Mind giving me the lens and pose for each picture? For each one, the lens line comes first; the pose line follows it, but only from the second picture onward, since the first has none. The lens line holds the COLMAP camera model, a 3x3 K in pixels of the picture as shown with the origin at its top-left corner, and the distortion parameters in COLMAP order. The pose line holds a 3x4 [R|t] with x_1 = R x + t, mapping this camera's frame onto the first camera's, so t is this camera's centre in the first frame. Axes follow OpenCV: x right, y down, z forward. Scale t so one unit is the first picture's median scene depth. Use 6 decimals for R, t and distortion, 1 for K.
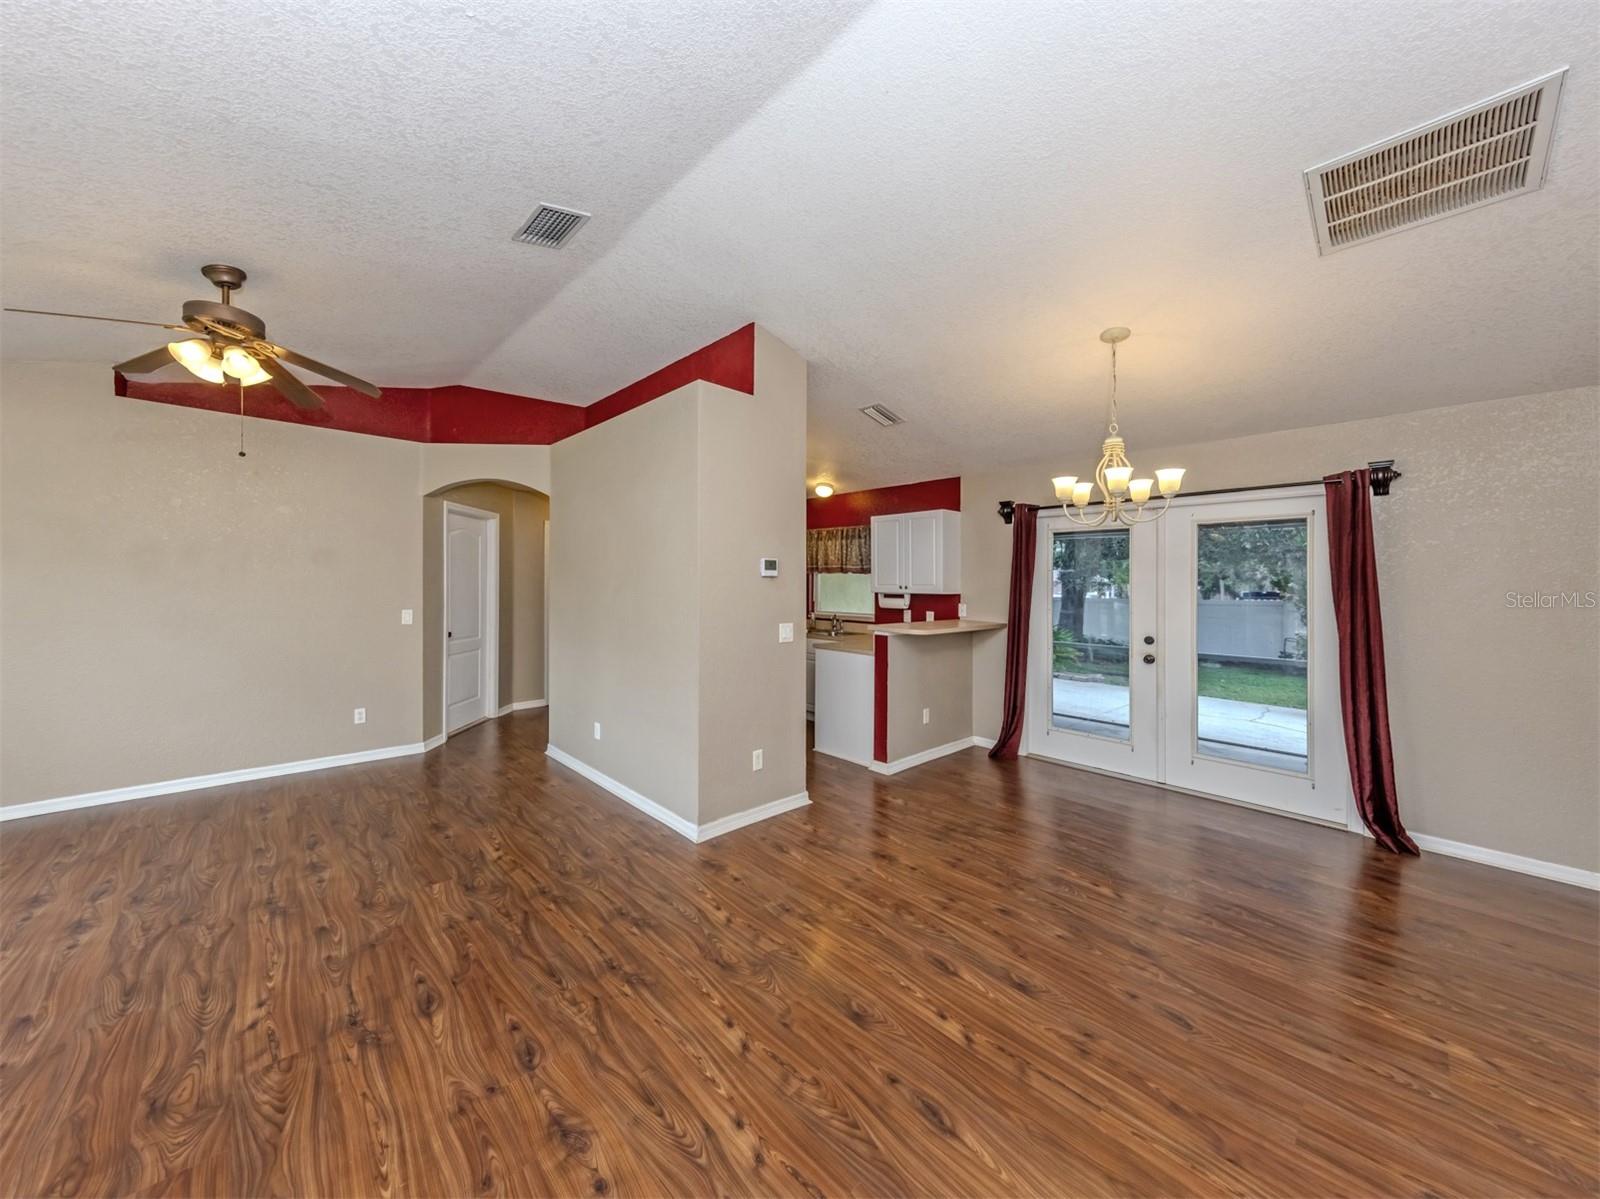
lens RADIAL K [[575.7, 0, 729.9], [0, 575.7, 582.0], [0, 0, 1]] dist [0.007642, -0.000224]
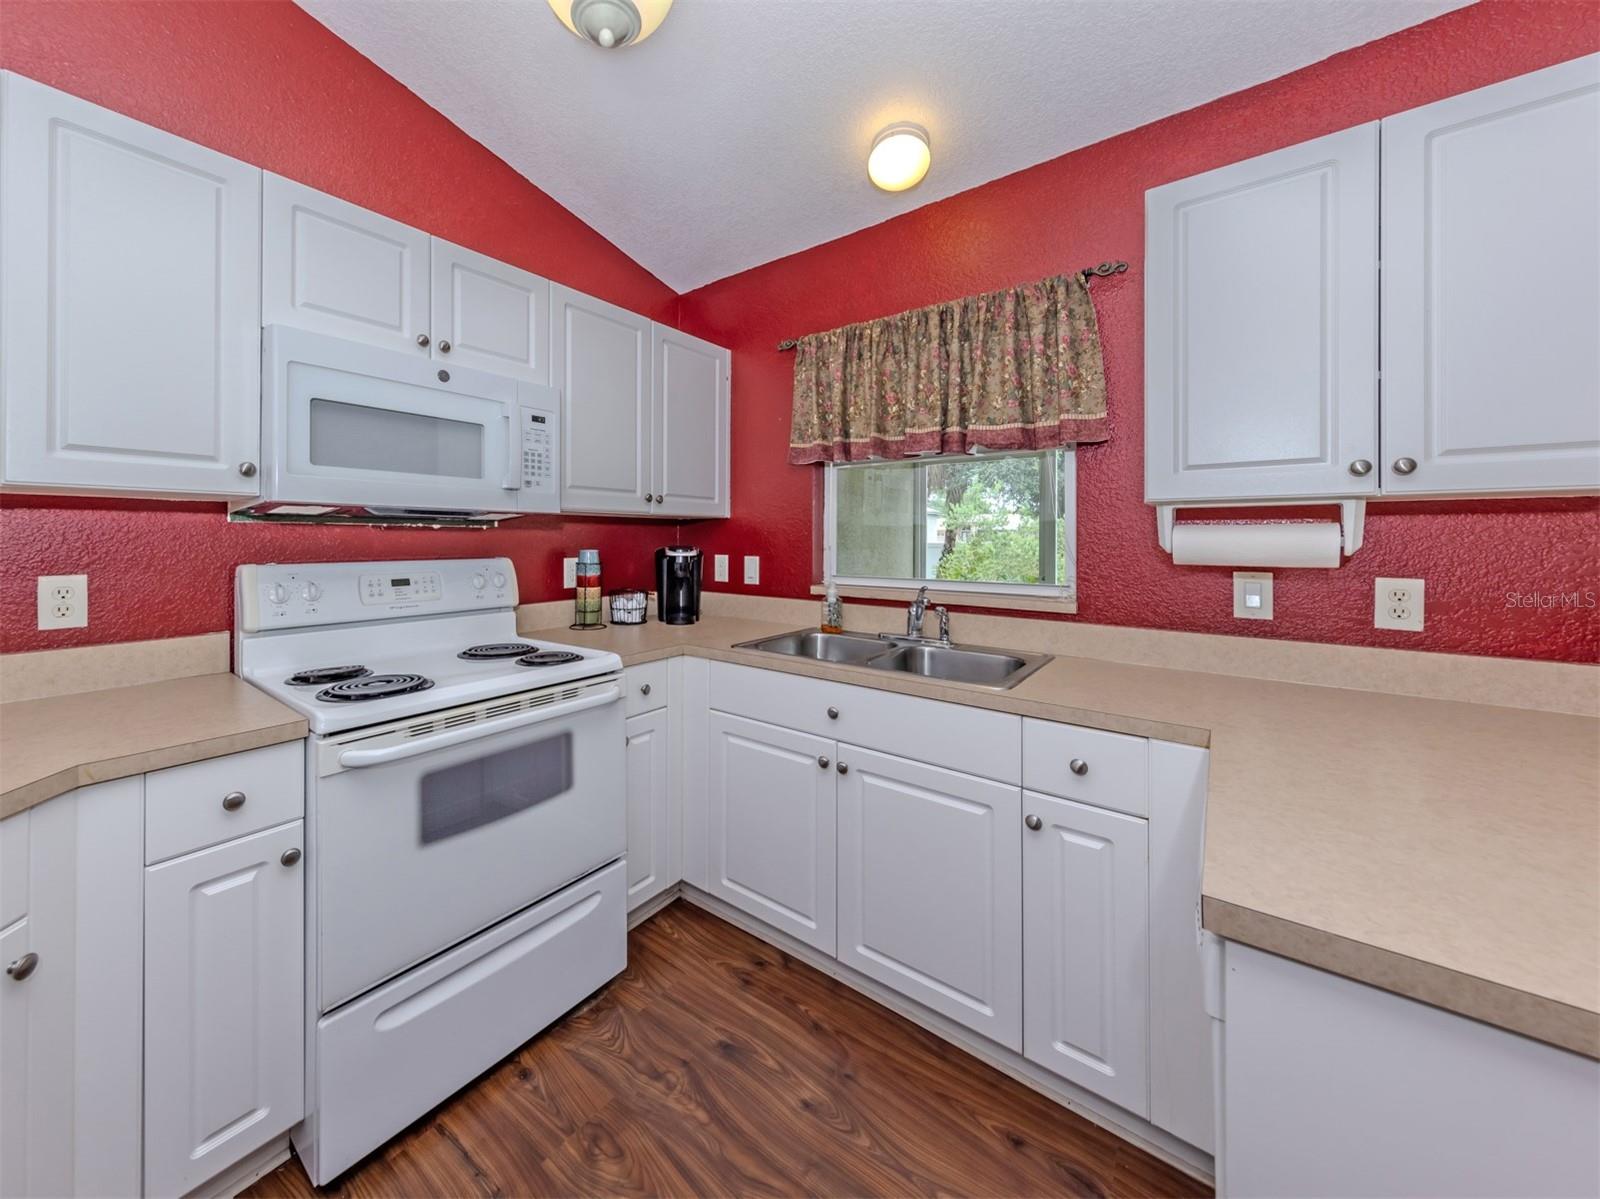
lens RADIAL K [[595.4, 0, 716.4], [0, 595.4, 531.4], [0, 0, 1]] dist [0.008604, -0.003469]
pose [[0.982795, -0.001059, 0.184696, 0.020610], [0.003018, 0.999942, -0.010324, 0.036514], [-0.184675, 0.010704, 0.982741, 0.877852]]
